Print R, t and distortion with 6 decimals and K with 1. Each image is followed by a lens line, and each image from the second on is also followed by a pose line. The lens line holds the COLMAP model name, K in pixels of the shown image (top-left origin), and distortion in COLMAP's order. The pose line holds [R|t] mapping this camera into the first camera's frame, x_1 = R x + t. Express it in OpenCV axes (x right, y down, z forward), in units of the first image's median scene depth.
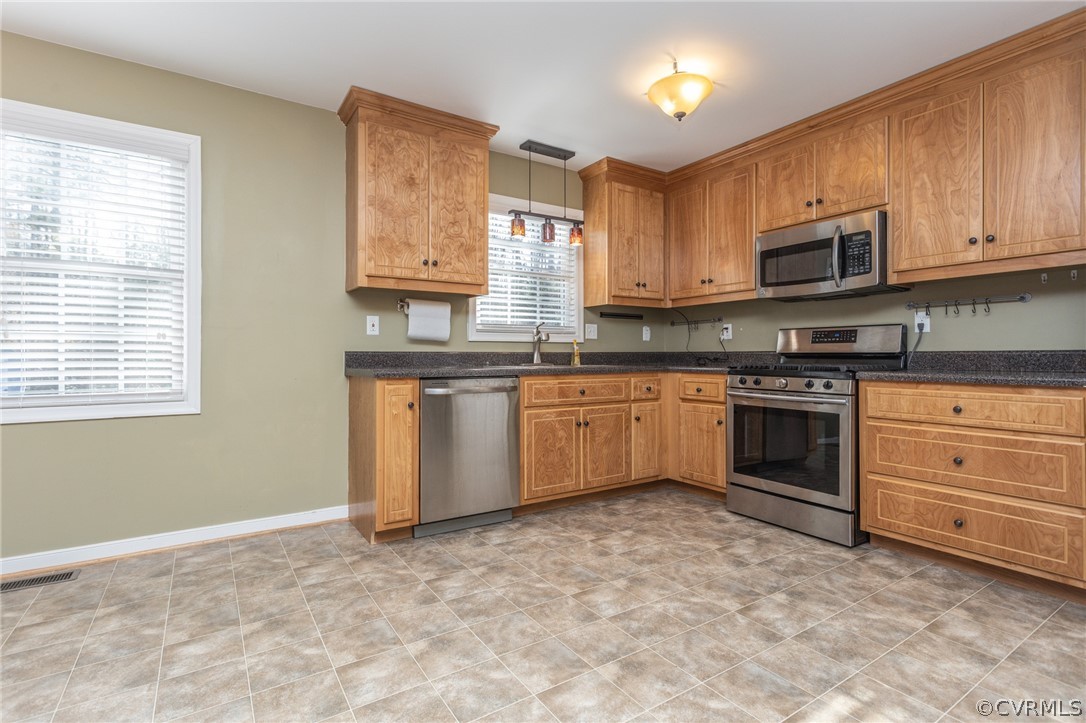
lens RADIAL K [[511.4, 0, 535.7], [0, 511.4, 361.6], [0, 0, 1]] dist [0.001851, 0.001163]
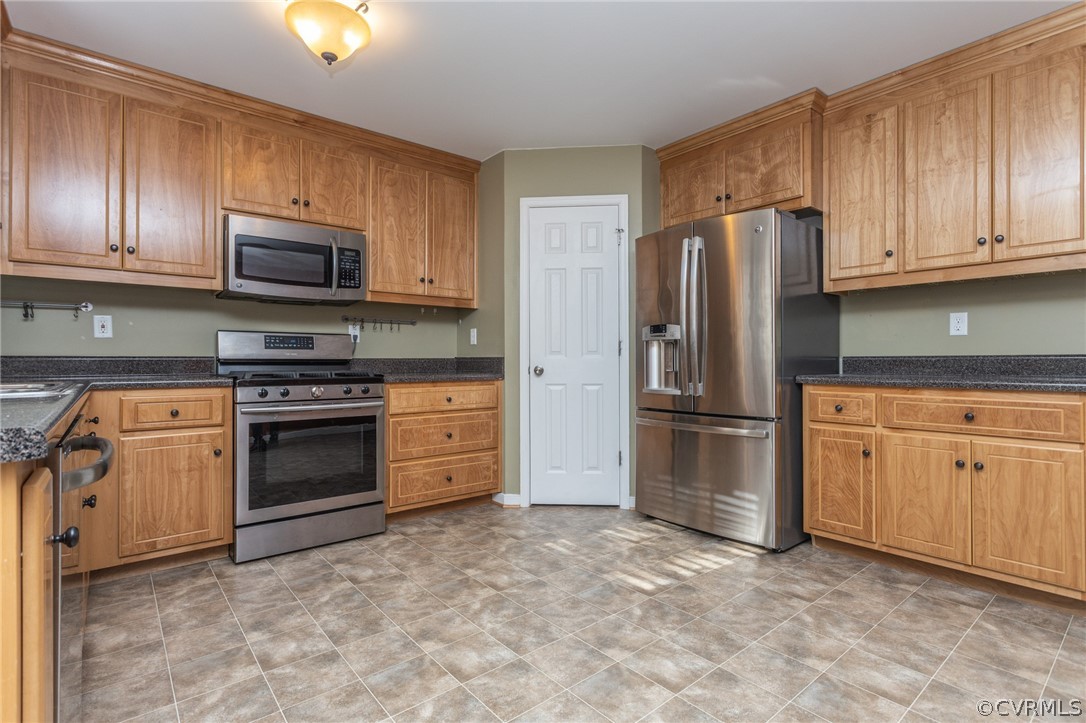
lens RADIAL K [[522.2, 0, 548.3], [0, 522.2, 366.3], [0, 0, 1]] dist [0.002388, 0.000350]
pose [[-0.119994, -0.009855, 0.992726, -0.572449], [0.012126, 0.999862, 0.011391, -0.011062], [-0.992701, 0.013405, -0.119858, 0.781385]]
